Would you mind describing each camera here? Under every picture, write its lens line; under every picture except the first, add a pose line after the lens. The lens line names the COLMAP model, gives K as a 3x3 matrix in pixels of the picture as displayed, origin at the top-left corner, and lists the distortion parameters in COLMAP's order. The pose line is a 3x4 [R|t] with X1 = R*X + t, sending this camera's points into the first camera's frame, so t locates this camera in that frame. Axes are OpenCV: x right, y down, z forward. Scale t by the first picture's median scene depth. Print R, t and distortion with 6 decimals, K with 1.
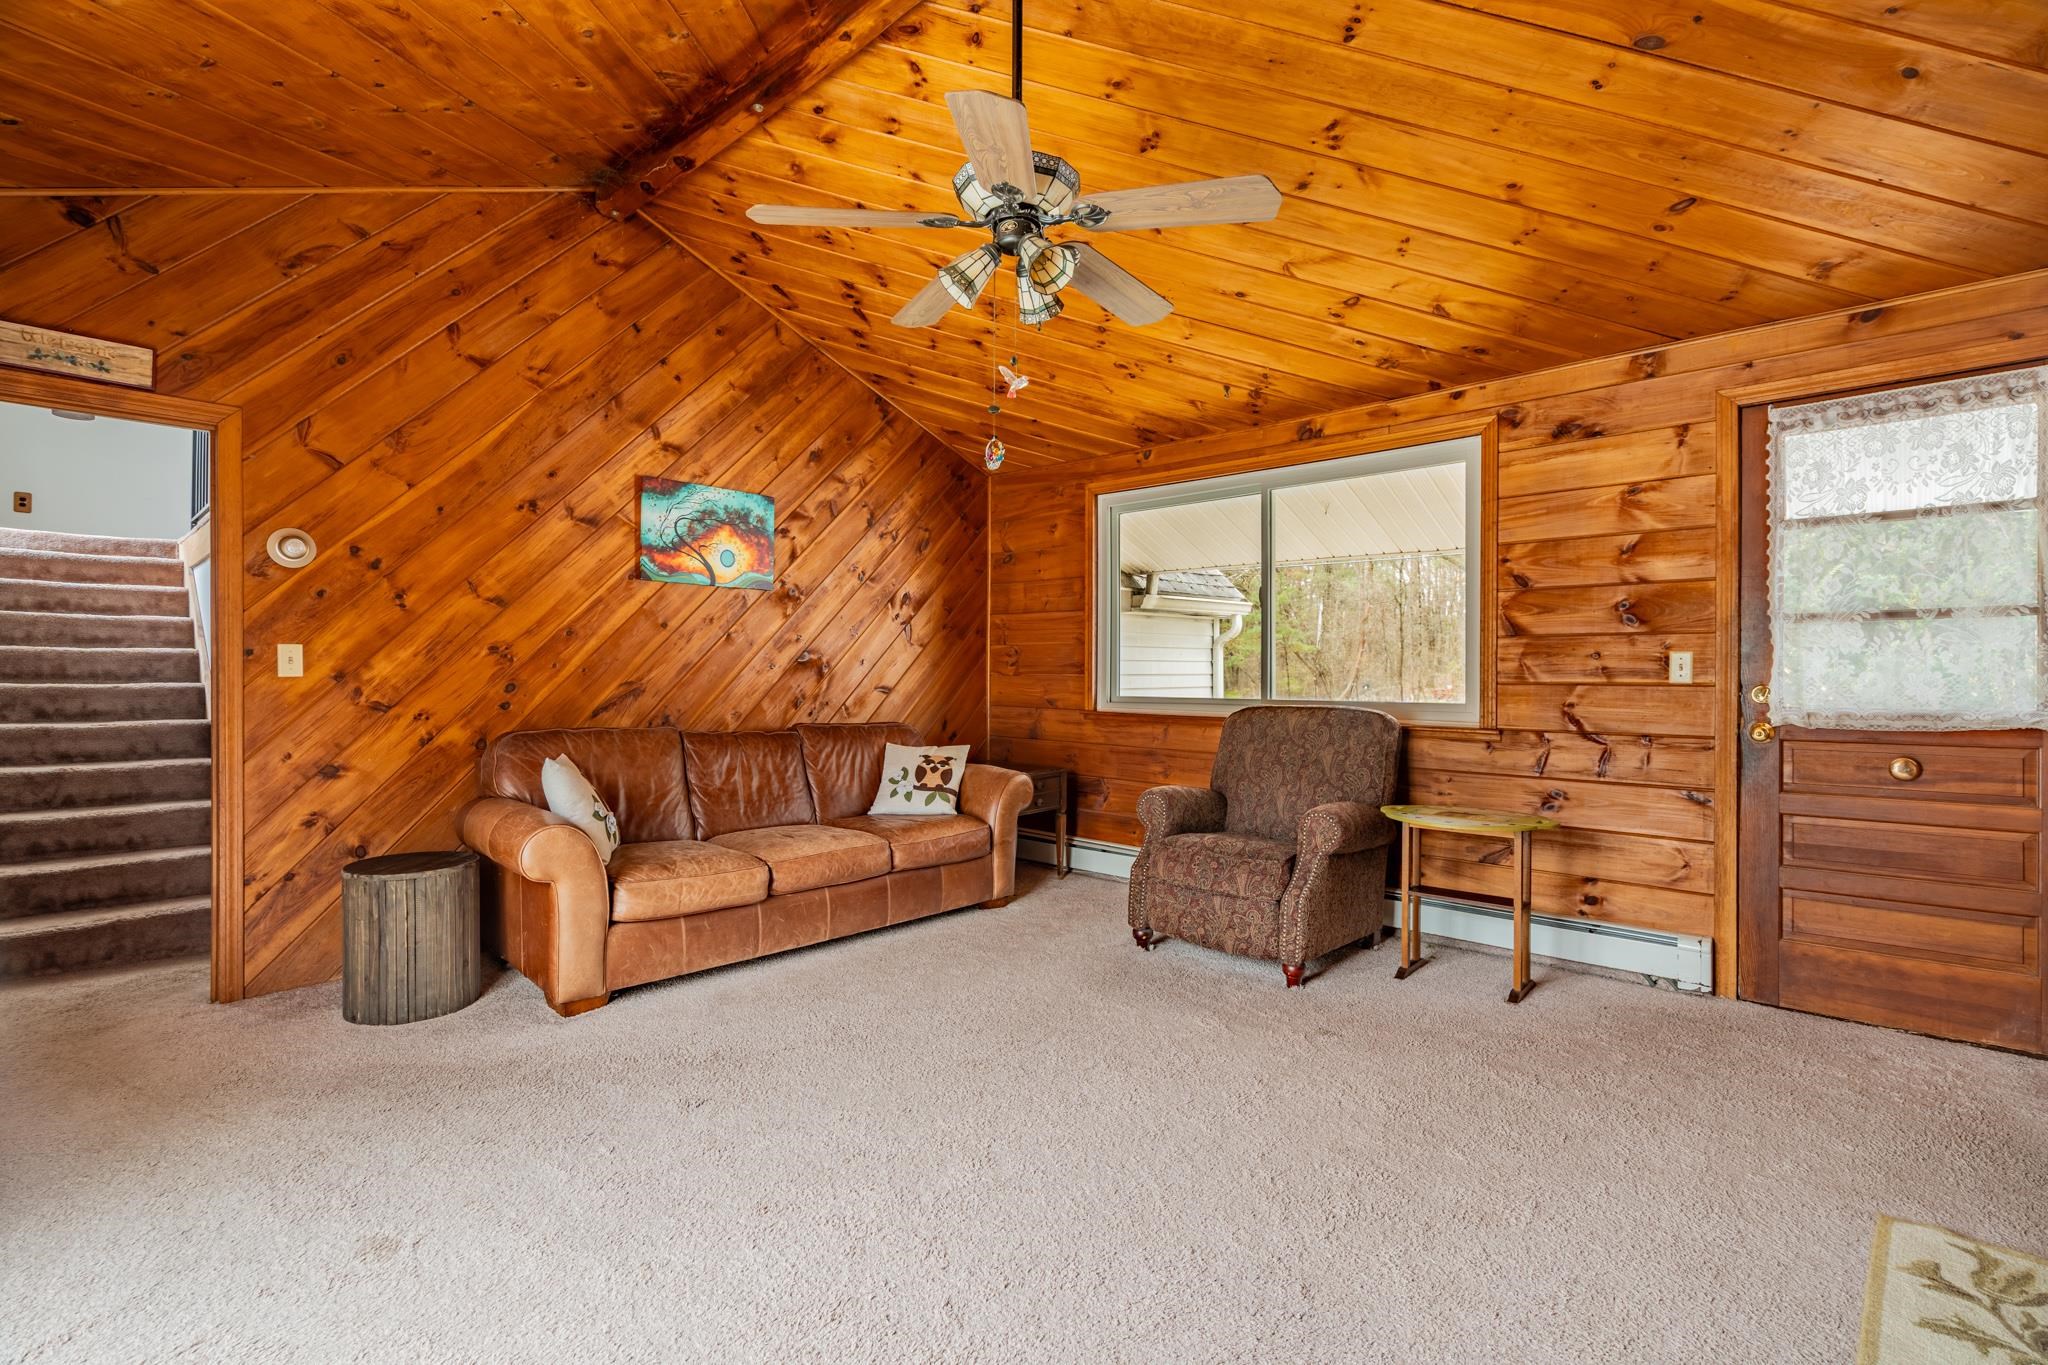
lens RADIAL K [[950.3, 0, 1018.7], [0, 950.3, 675.7], [0, 0, 1]] dist [-0.002943, 0.000040]
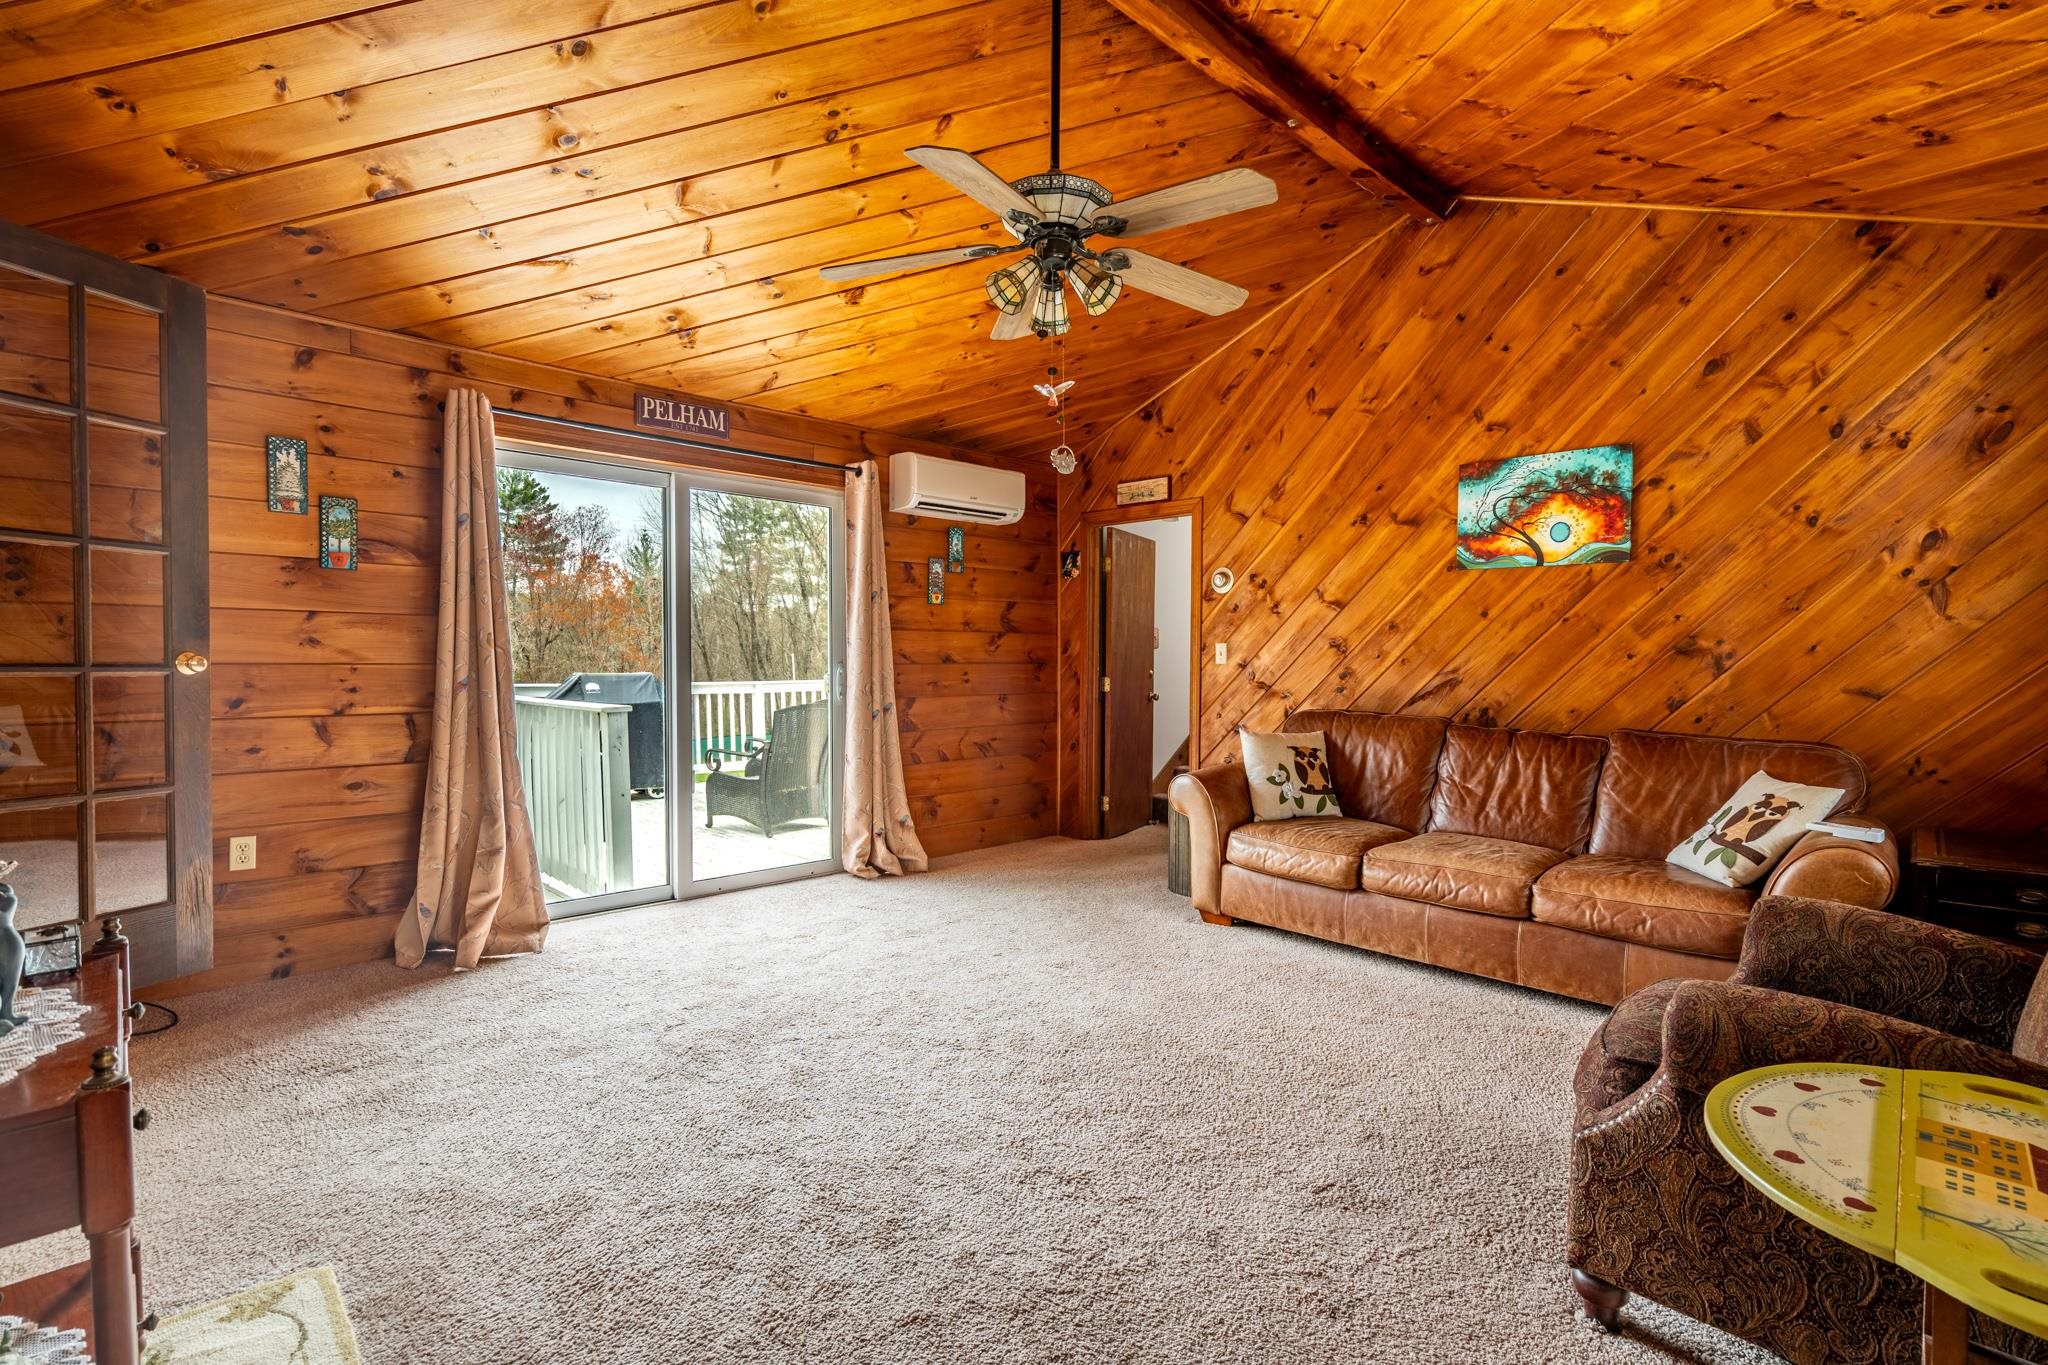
lens RADIAL K [[950.3, 0, 1018.9], [0, 950.3, 685.6], [0, 0, 1]] dist [-0.002943, 0.000040]
pose [[-0.047762, 0.028051, -0.998465, 0.630106], [-0.008620, 0.999557, 0.028494, -0.004202], [0.998822, 0.009967, -0.047499, 0.592355]]
